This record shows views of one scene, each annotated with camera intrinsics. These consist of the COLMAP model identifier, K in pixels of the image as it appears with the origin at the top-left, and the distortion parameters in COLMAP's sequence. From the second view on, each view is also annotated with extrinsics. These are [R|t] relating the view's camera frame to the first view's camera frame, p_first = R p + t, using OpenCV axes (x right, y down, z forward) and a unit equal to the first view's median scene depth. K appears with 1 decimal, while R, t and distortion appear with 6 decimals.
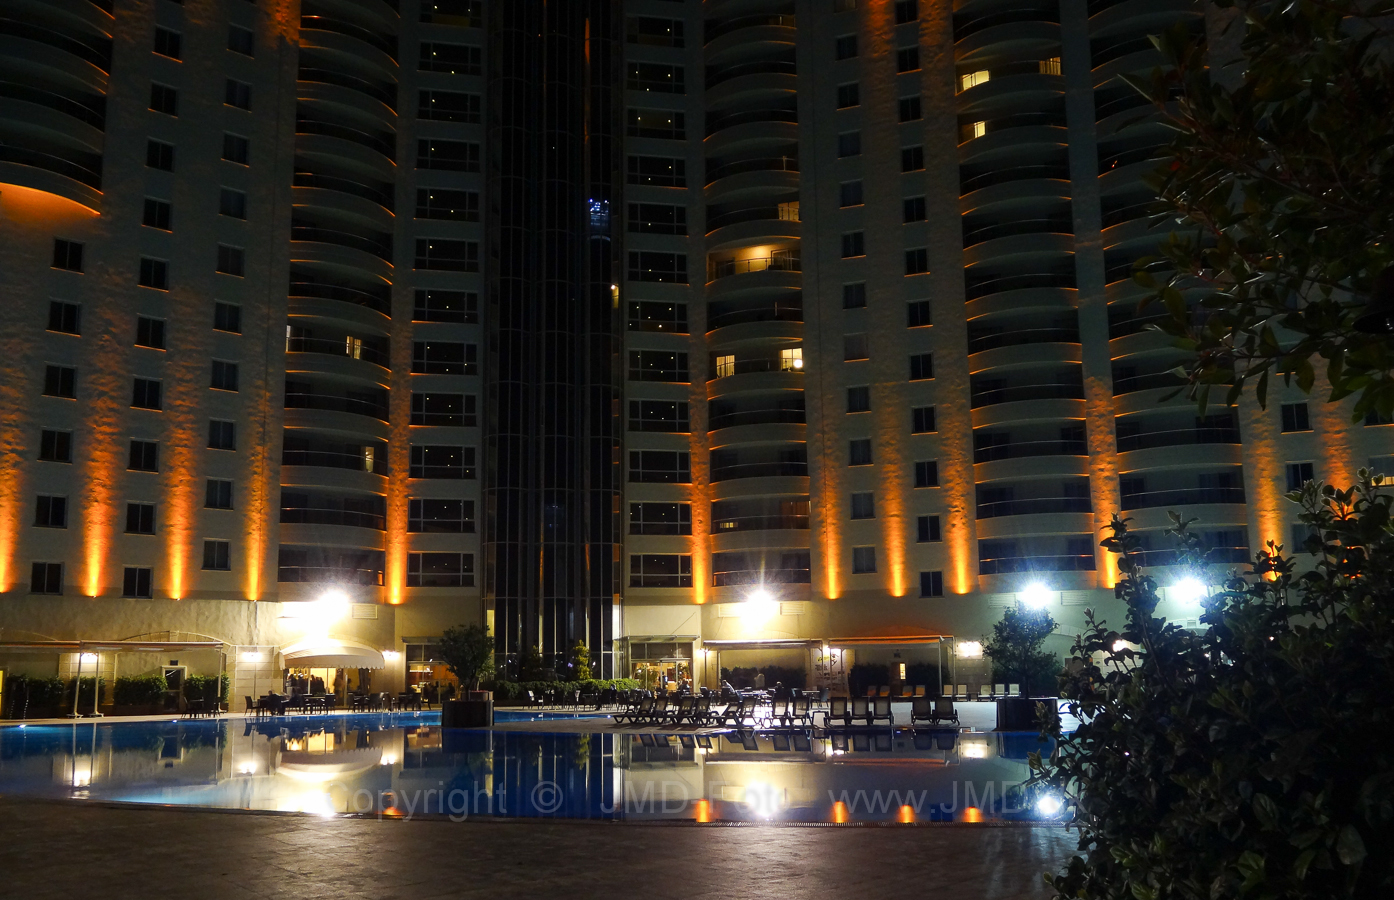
lens RADIAL K [[1115.6, 0, 697.6], [0, 1115.6, 518.9], [0, 0, 1]] dist [0.014014, -0.006380]
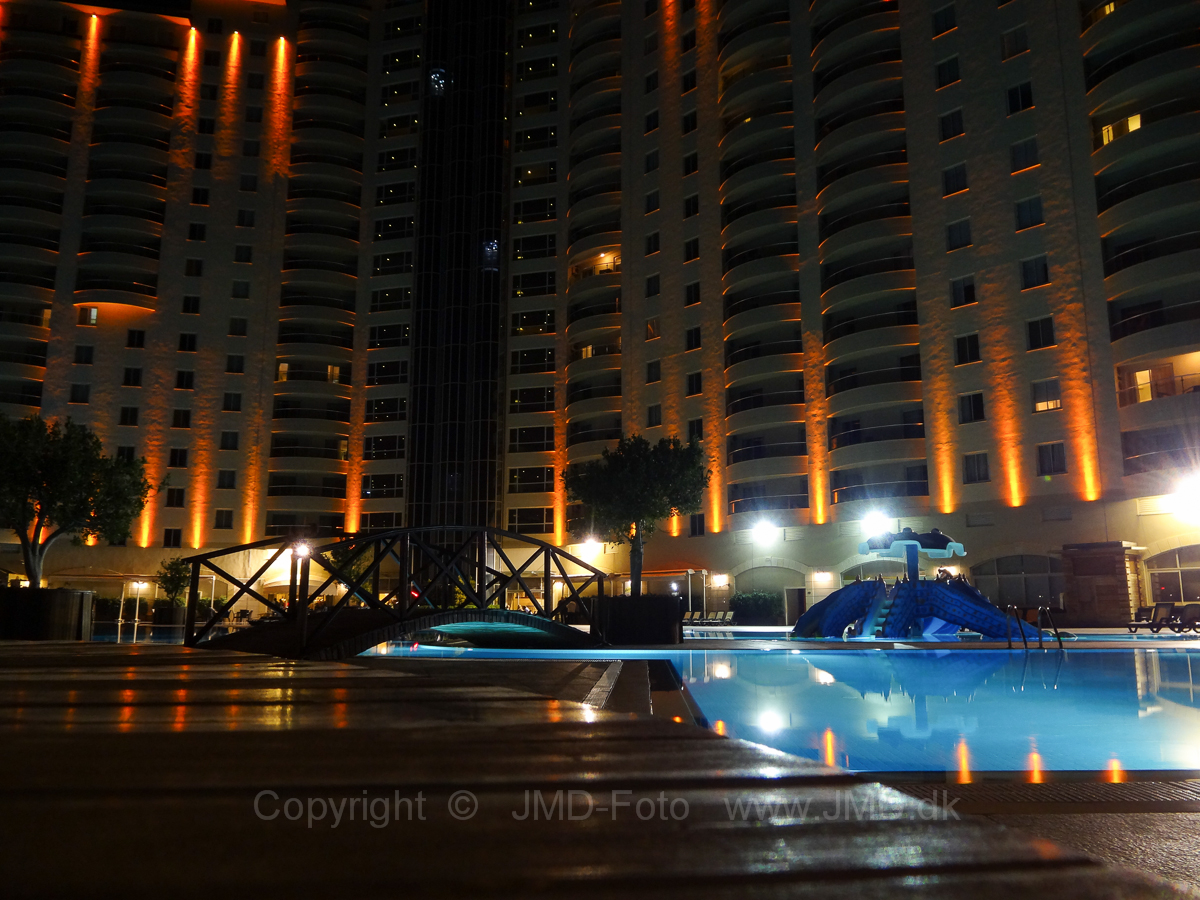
lens RADIAL K [[947.7, 0, 600.0], [0, 947.7, 450.0], [0, 0, 1]] dist [-0.001136, 0.003876]
pose [[0.882001, -0.065290, -0.466703, 0.606279], [0.048797, 0.997686, -0.047353, 0.023159], [0.468714, 0.018992, 0.883146, 0.087040]]
